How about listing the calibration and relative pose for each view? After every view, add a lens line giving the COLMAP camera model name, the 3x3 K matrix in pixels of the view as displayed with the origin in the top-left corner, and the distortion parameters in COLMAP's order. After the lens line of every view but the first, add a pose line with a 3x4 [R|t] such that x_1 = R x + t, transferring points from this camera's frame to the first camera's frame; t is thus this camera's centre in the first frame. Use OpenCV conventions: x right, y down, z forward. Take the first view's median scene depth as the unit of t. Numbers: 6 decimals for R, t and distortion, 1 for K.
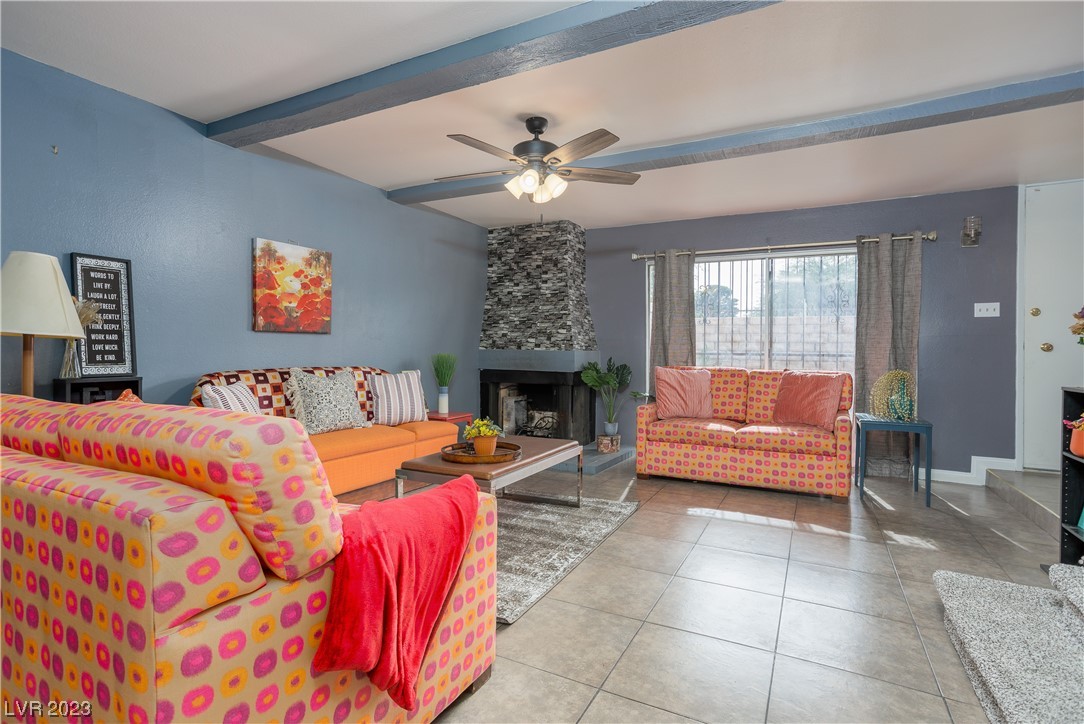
lens RADIAL K [[529.4, 0, 542.0], [0, 529.4, 358.0], [0, 0, 1]] dist [-0.002107, 0.005488]
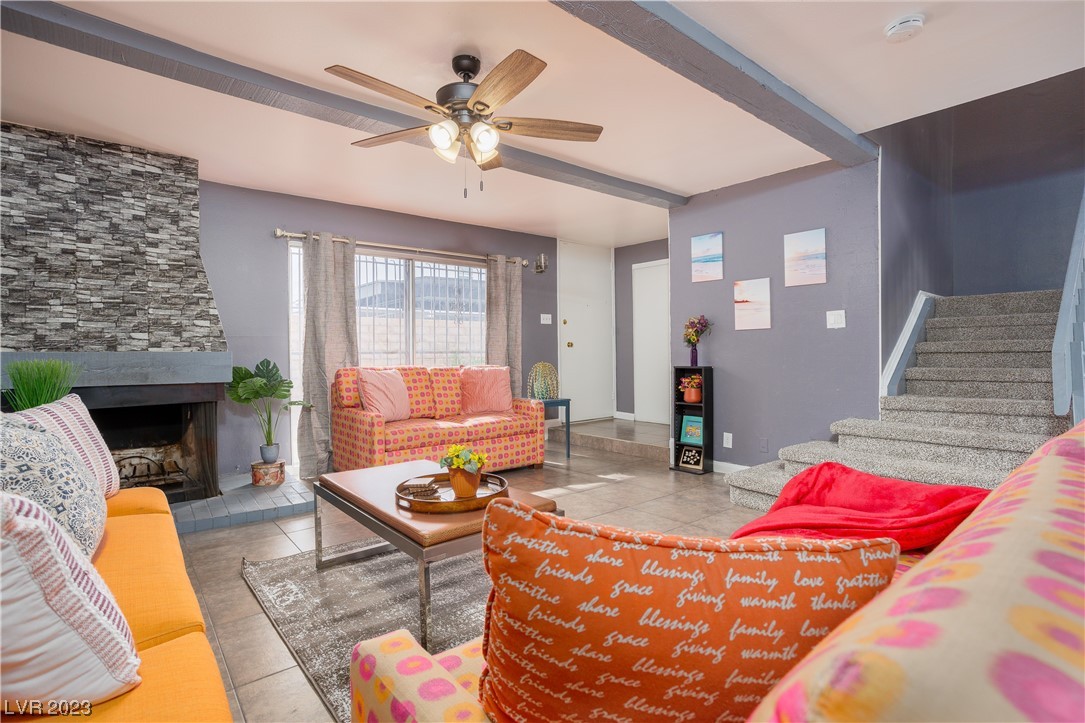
lens RADIAL K [[529.9, 0, 539.0], [0, 529.9, 356.6], [0, 0, 1]] dist [-0.002107, 0.005488]
pose [[0.415731, -0.023500, 0.909184, -0.392116], [0.021936, 0.999634, 0.015807, -0.008941], [-0.909223, 0.013373, 0.416095, 0.320255]]
